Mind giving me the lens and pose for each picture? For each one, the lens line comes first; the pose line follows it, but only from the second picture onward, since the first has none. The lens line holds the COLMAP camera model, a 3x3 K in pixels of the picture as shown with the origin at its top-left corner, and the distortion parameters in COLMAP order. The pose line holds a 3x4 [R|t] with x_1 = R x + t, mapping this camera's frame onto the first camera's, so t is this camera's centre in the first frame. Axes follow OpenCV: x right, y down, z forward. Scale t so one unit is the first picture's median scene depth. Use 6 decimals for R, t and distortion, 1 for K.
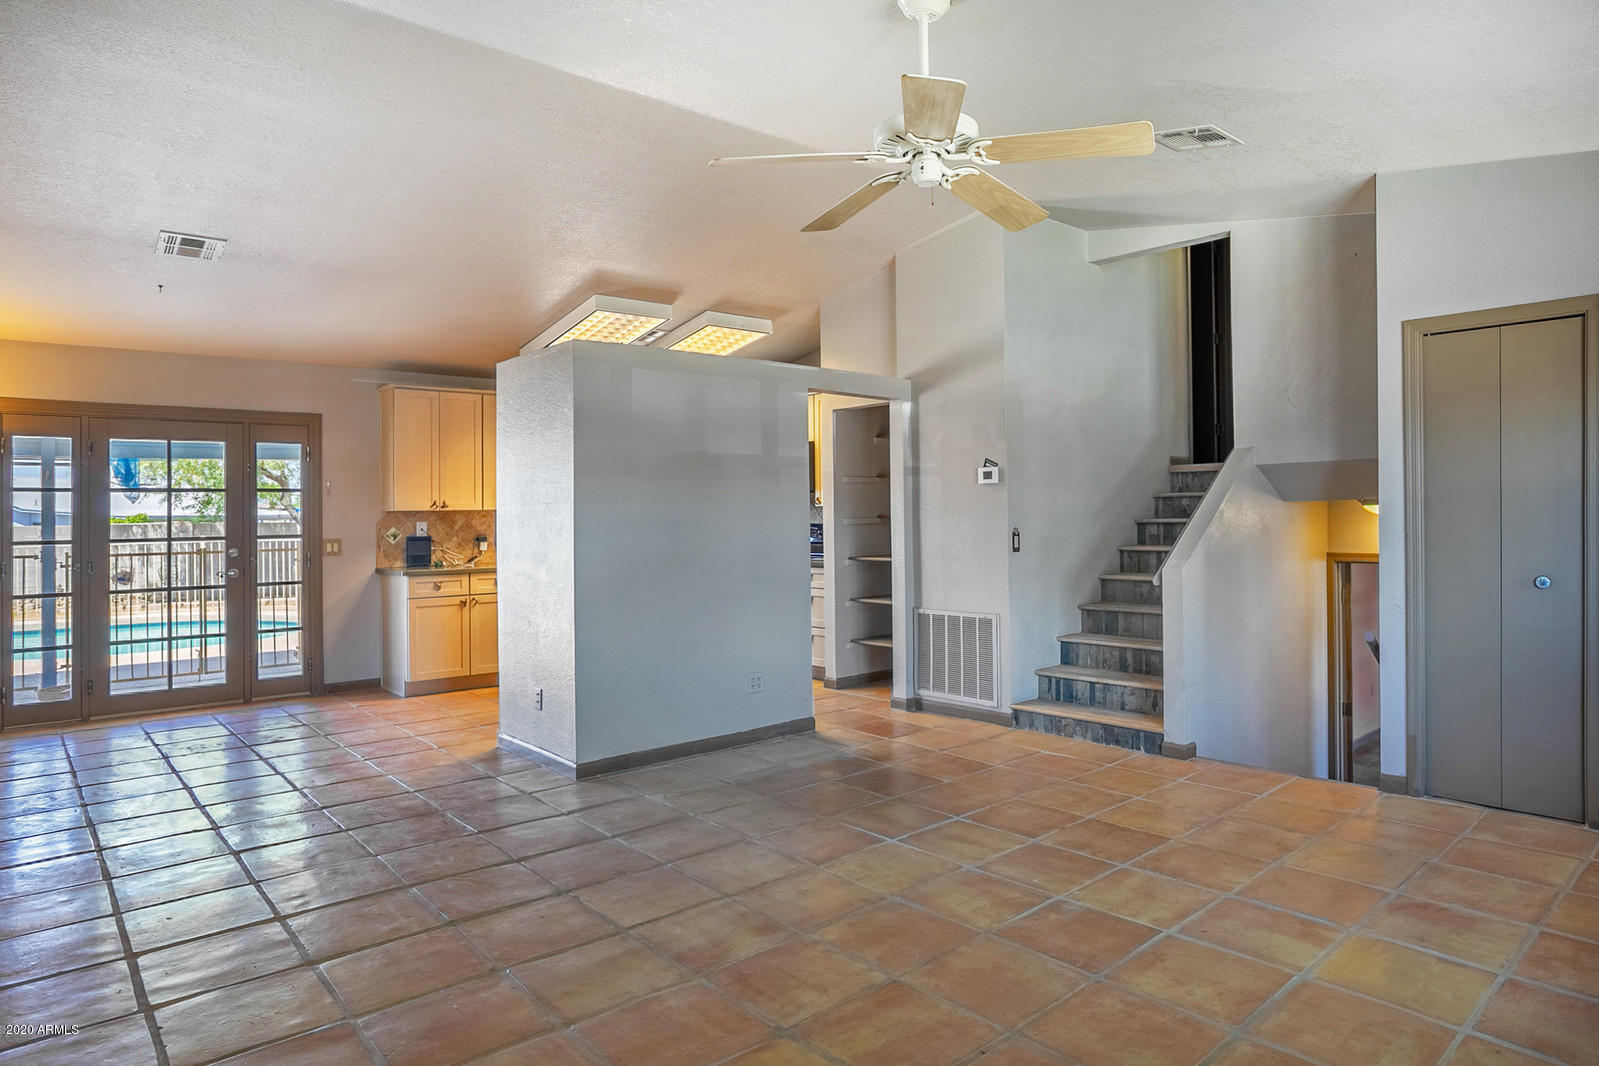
lens RADIAL K [[967.3, 0, 801.3], [0, 967.3, 522.7], [0, 0, 1]] dist [0.003659, 0.003339]
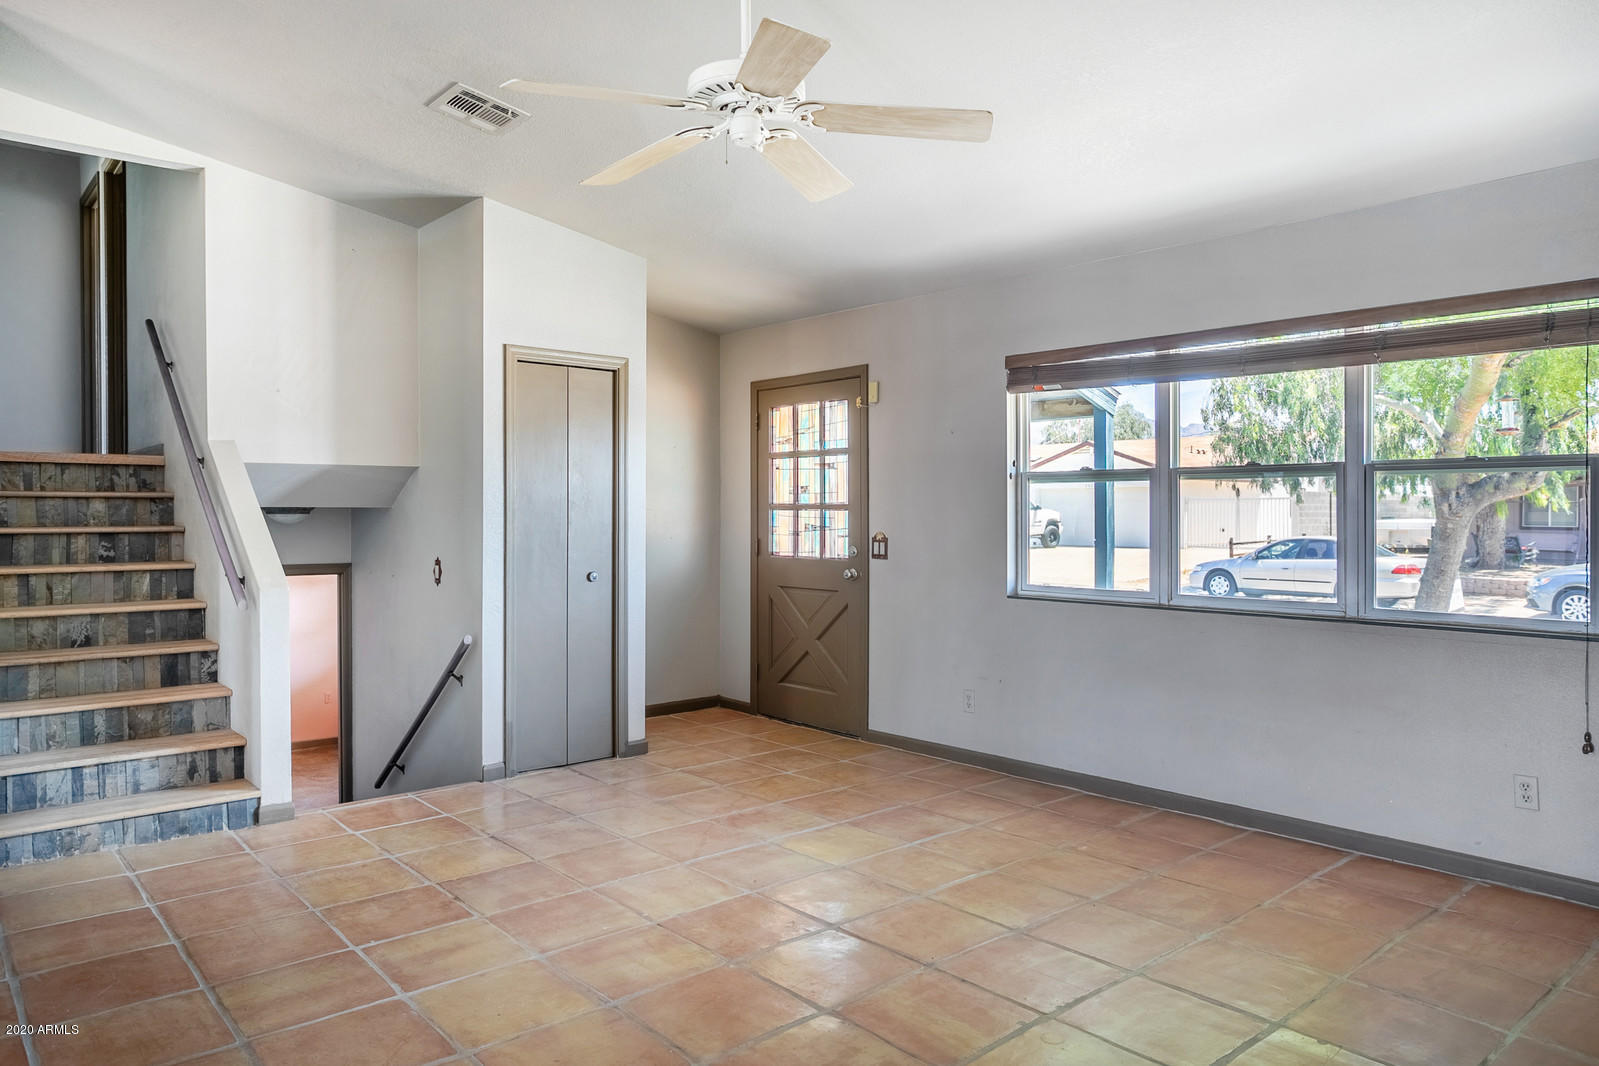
lens RADIAL K [[1082.6, 0, 799.5], [0, 1082.6, 533.0], [0, 0, 1]] dist [-0.001752, 0.001956]
pose [[-0.009959, 0.002138, 0.999948, -0.866738], [0.001256, 0.999997, -0.002126, 0.003951], [-0.999950, 0.001234, -0.009961, 0.930469]]
